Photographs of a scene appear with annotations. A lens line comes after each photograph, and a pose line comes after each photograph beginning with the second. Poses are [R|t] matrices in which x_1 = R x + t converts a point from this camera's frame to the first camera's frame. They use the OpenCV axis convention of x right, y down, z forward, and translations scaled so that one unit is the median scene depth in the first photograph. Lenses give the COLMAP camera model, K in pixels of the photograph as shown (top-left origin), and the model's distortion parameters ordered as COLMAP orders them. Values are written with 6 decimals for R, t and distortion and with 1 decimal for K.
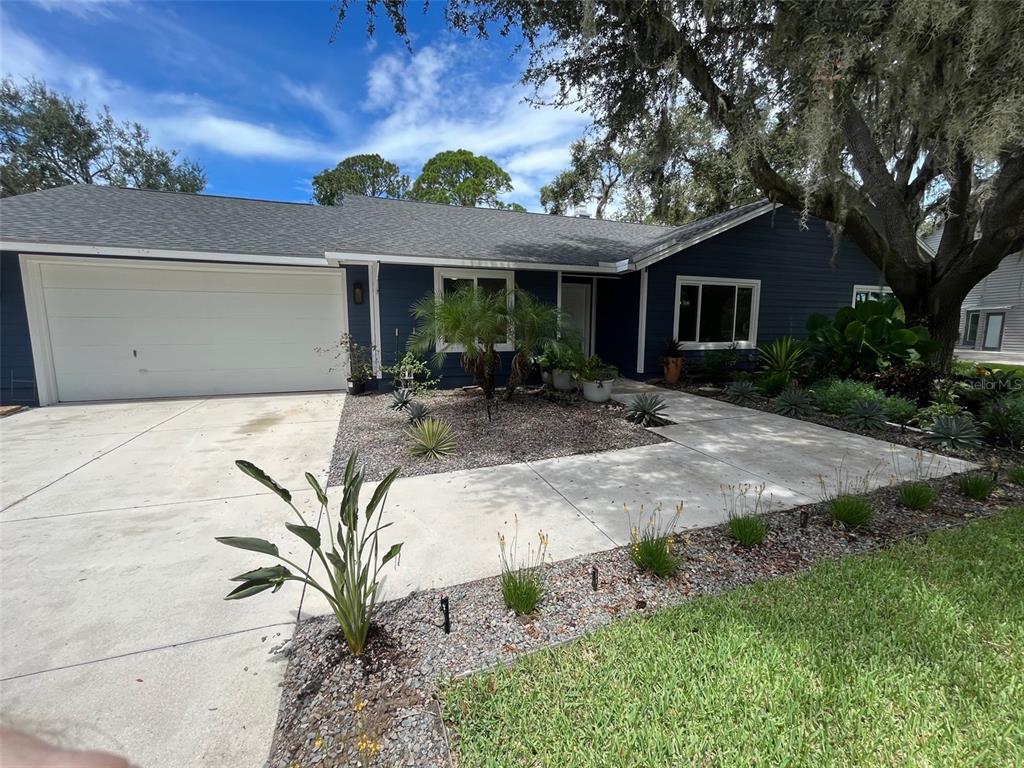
lens RADIAL K [[418.0, 0, 511.8], [0, 418.0, 378.6], [0, 0, 1]] dist [-0.002110, -0.000290]
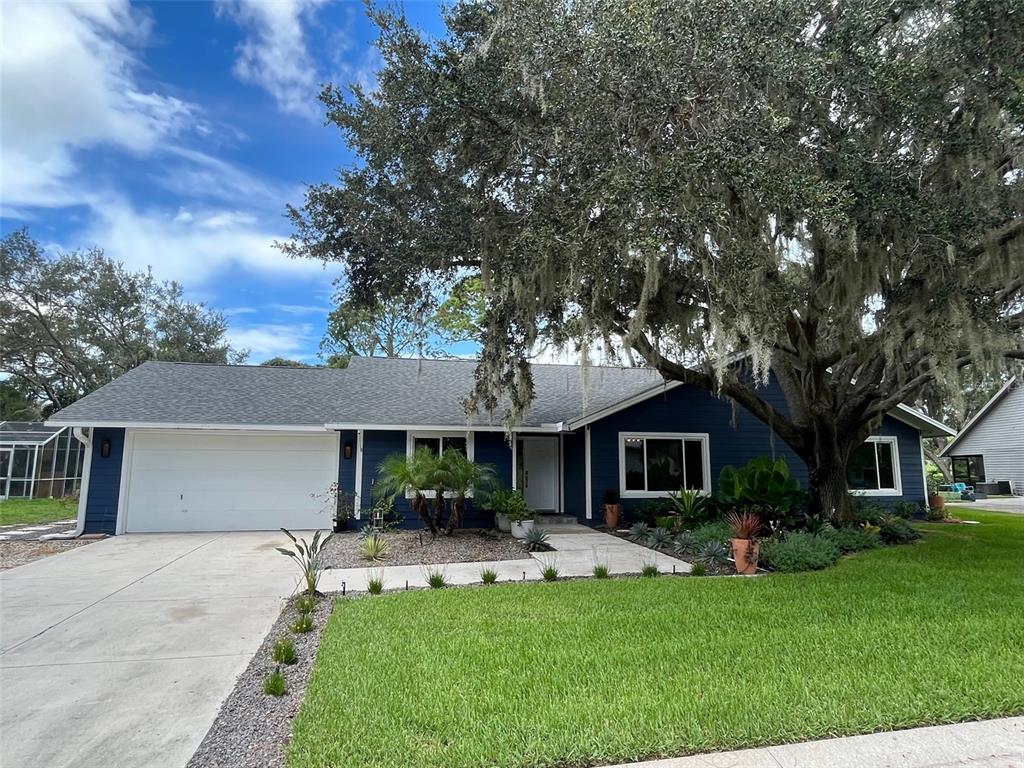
lens RADIAL K [[589.7, 0, 510.3], [0, 589.7, 383.6], [0, 0, 1]] dist [-0.000749, -0.000384]
pose [[0.992553, -0.017440, -0.120561, 0.316112], [-0.015146, 0.964350, -0.264195, 0.060453], [0.120870, 0.264053, 0.956905, -0.654836]]
